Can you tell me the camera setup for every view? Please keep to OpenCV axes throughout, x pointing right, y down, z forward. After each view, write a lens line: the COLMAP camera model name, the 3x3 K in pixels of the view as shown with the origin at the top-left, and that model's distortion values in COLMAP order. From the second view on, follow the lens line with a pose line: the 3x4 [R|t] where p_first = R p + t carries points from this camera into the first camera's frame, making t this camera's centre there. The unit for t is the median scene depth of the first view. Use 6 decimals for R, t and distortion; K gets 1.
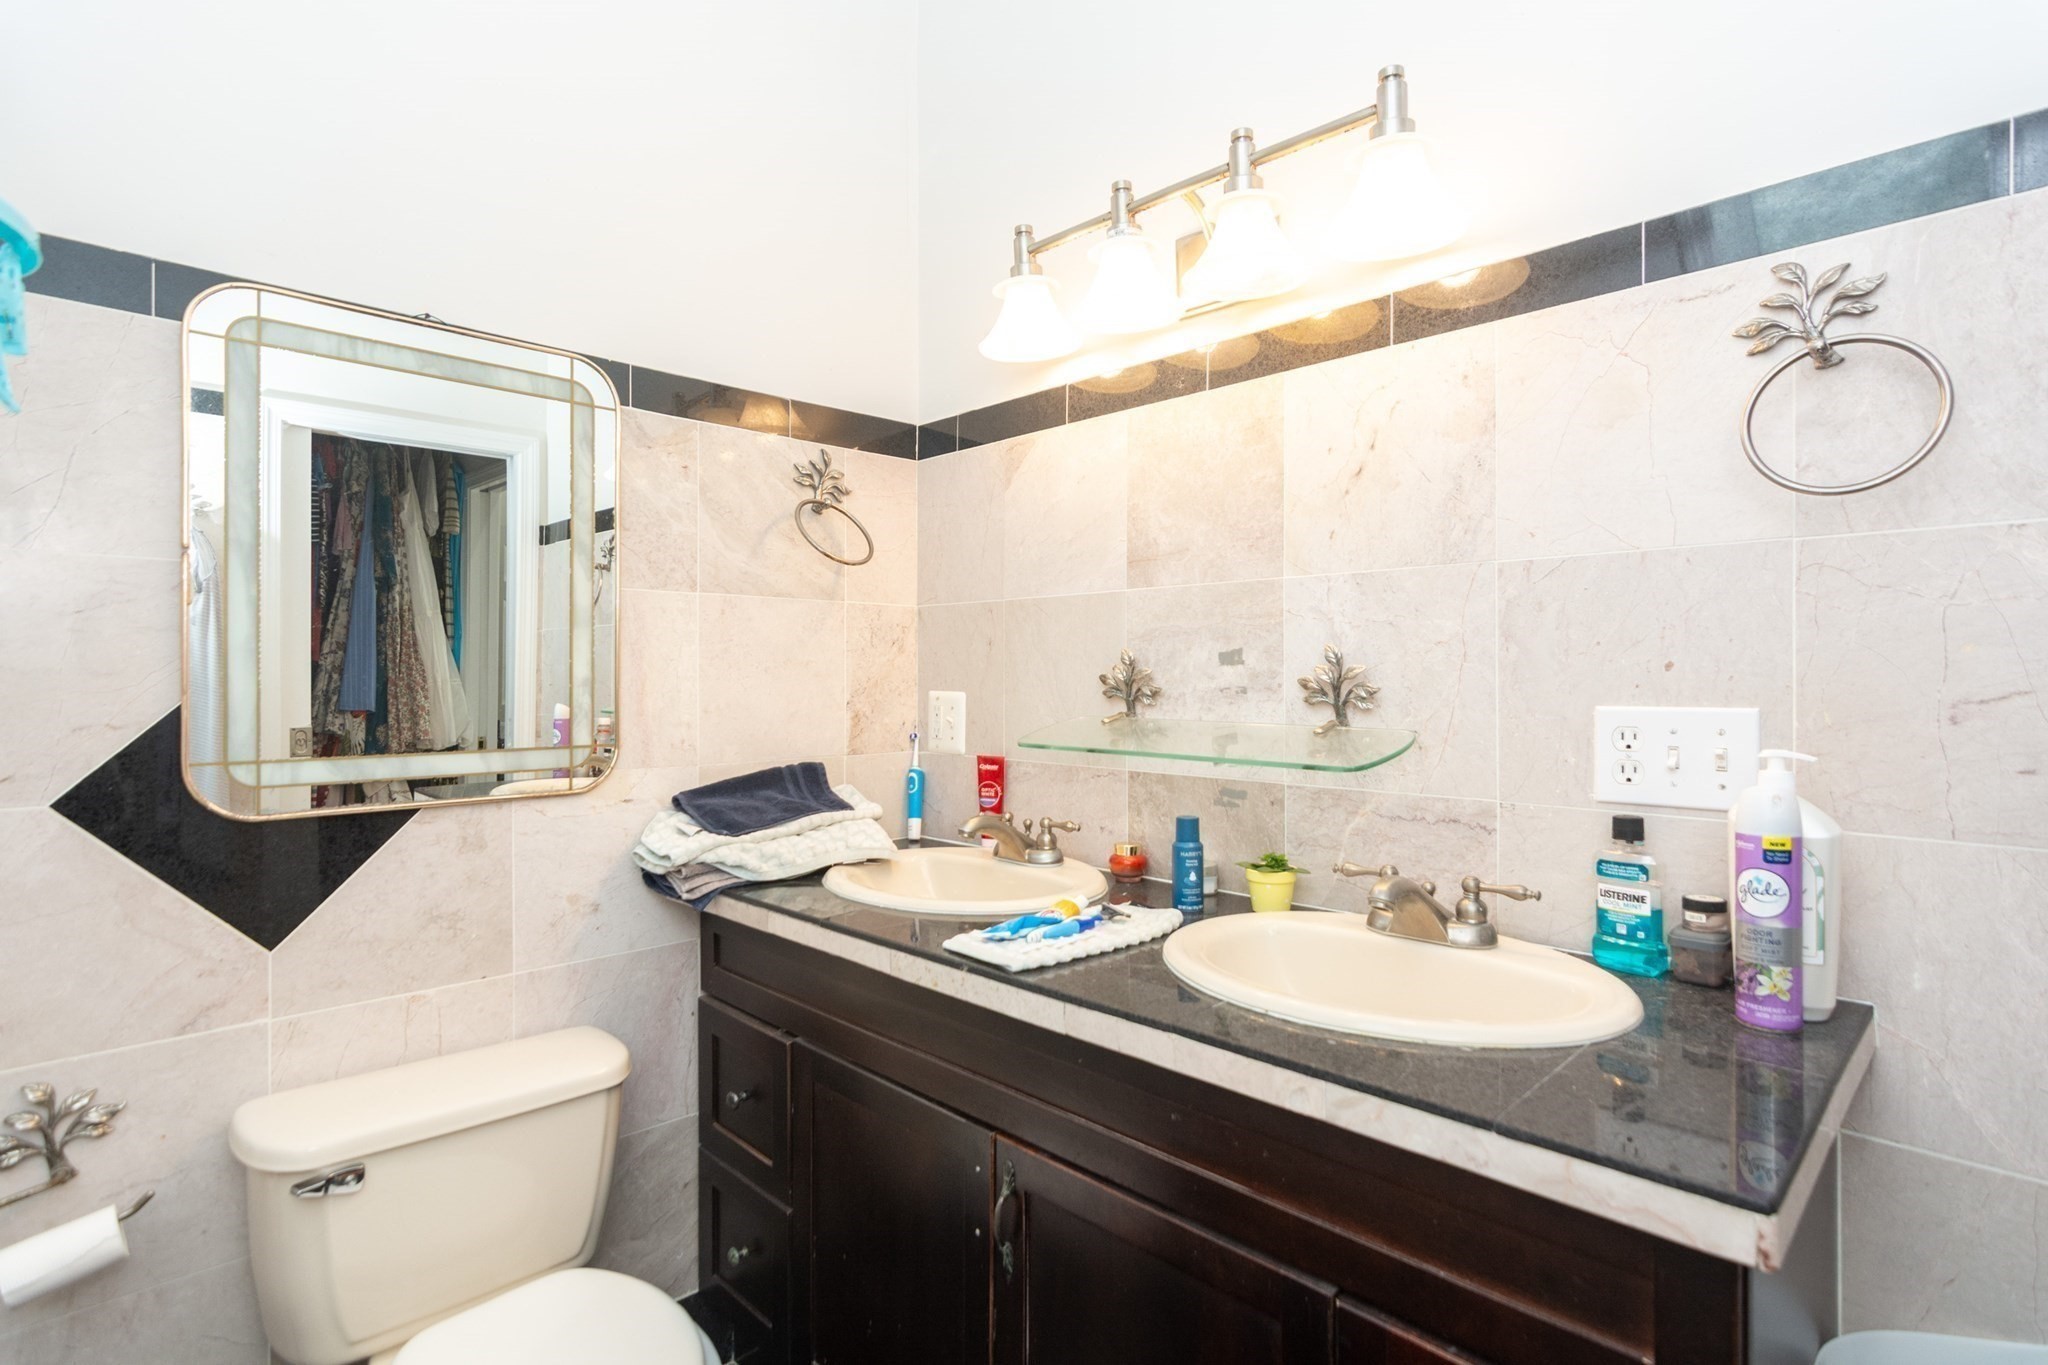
lens RADIAL K [[1032.2, 0, 1026.6], [0, 1032.2, 666.4], [0, 0, 1]] dist [-0.004638, 0.004830]
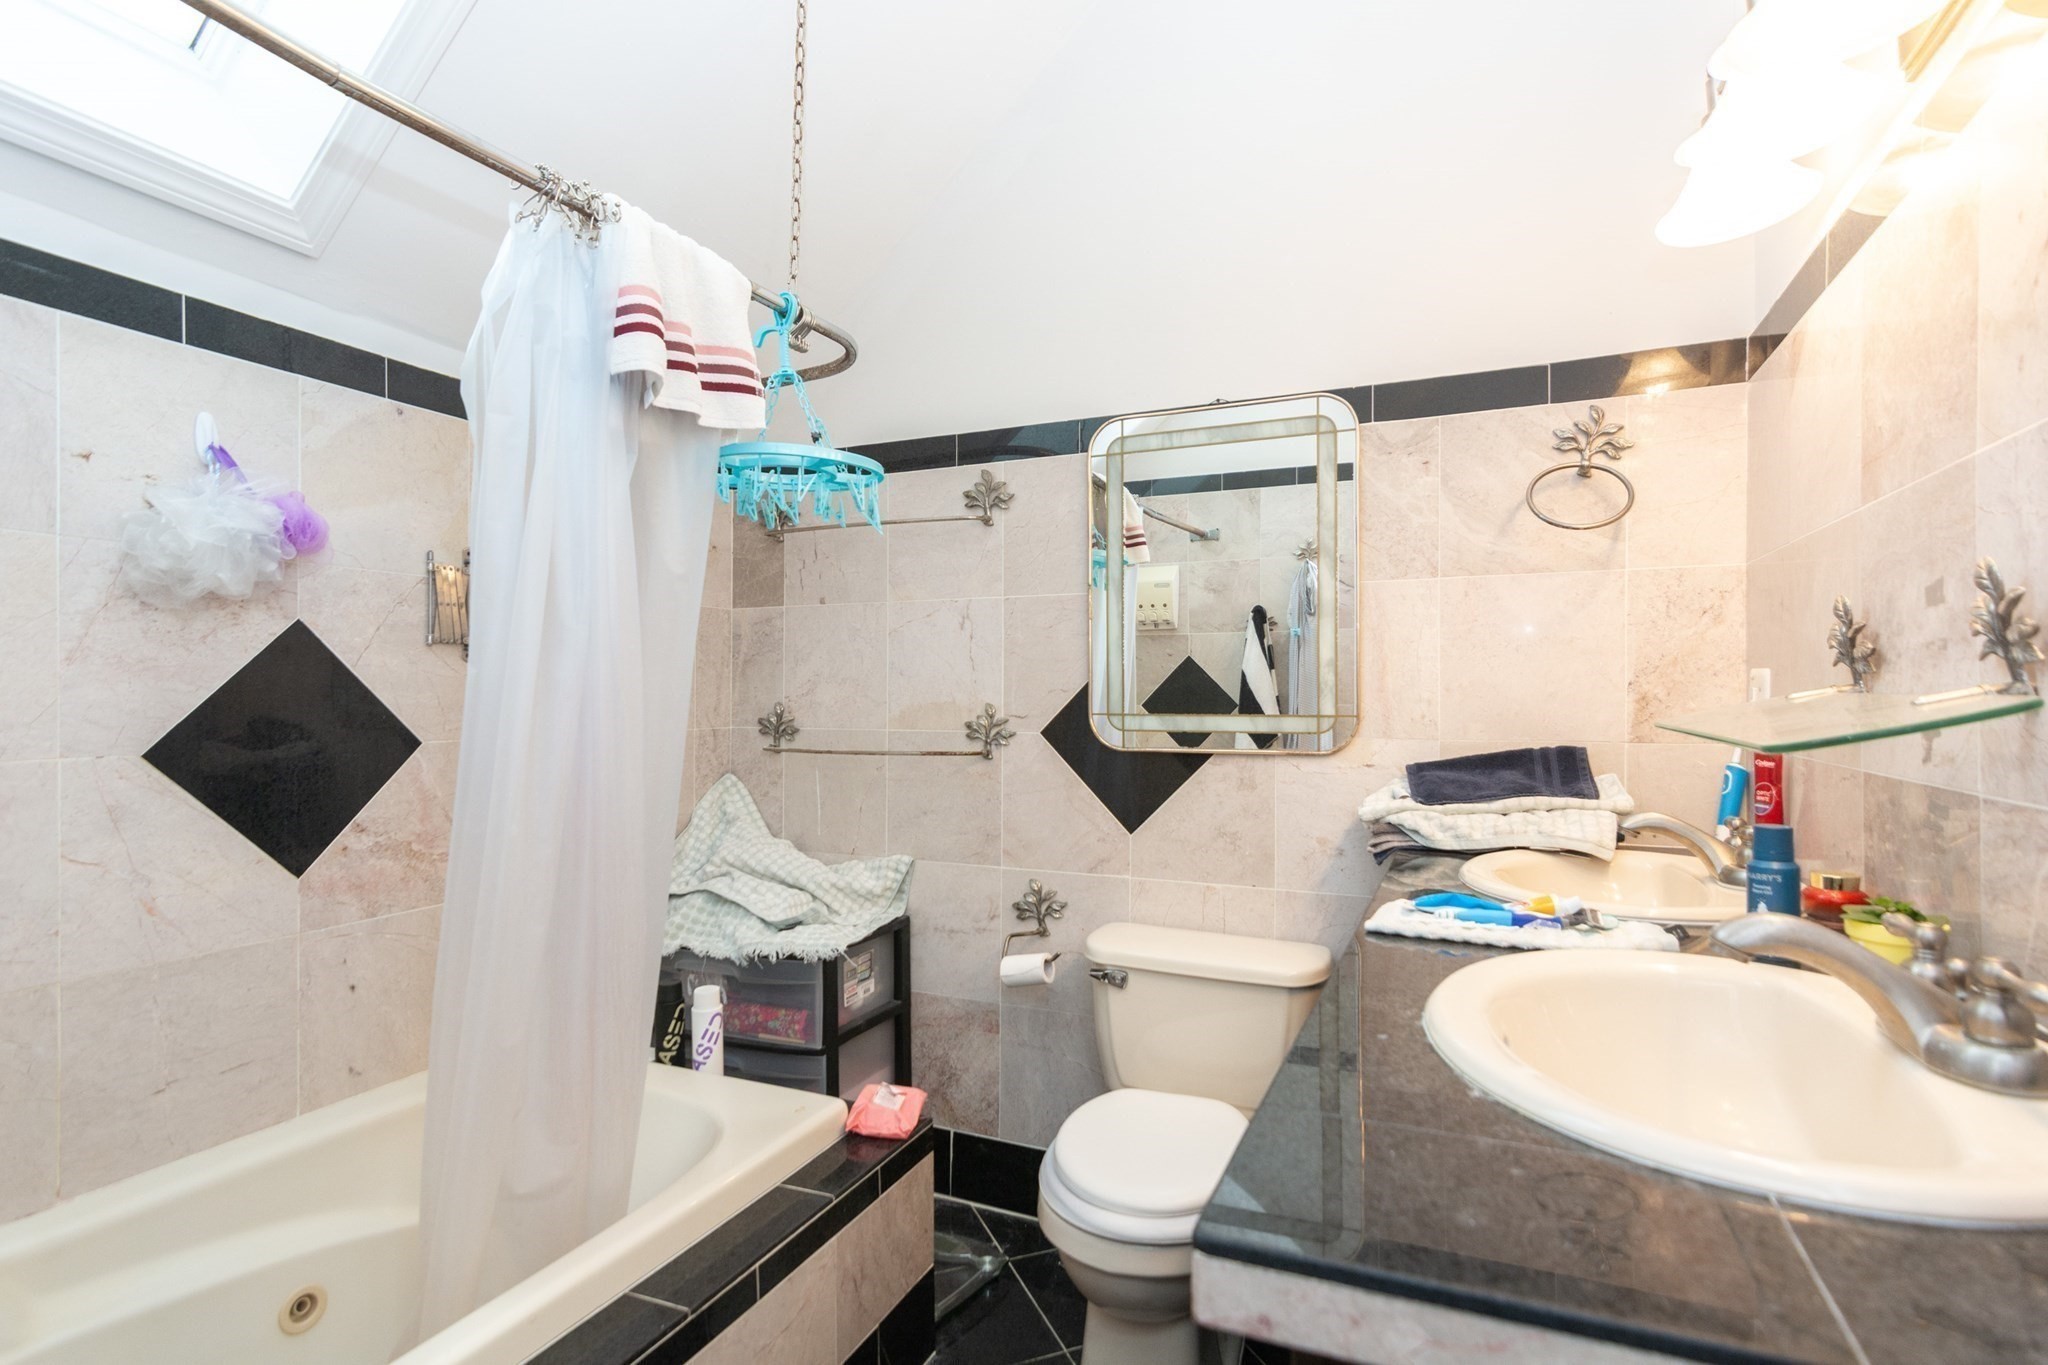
lens RADIAL K [[1032.2, 0, 1019.2], [0, 1032.2, 694.9], [0, 0, 1]] dist [-0.004638, 0.004830]
pose [[0.338019, 0.000856, -0.941139, 0.578194], [0.008956, 0.999951, 0.004126, 0.044020], [0.941097, -0.009823, 0.337995, 0.249164]]
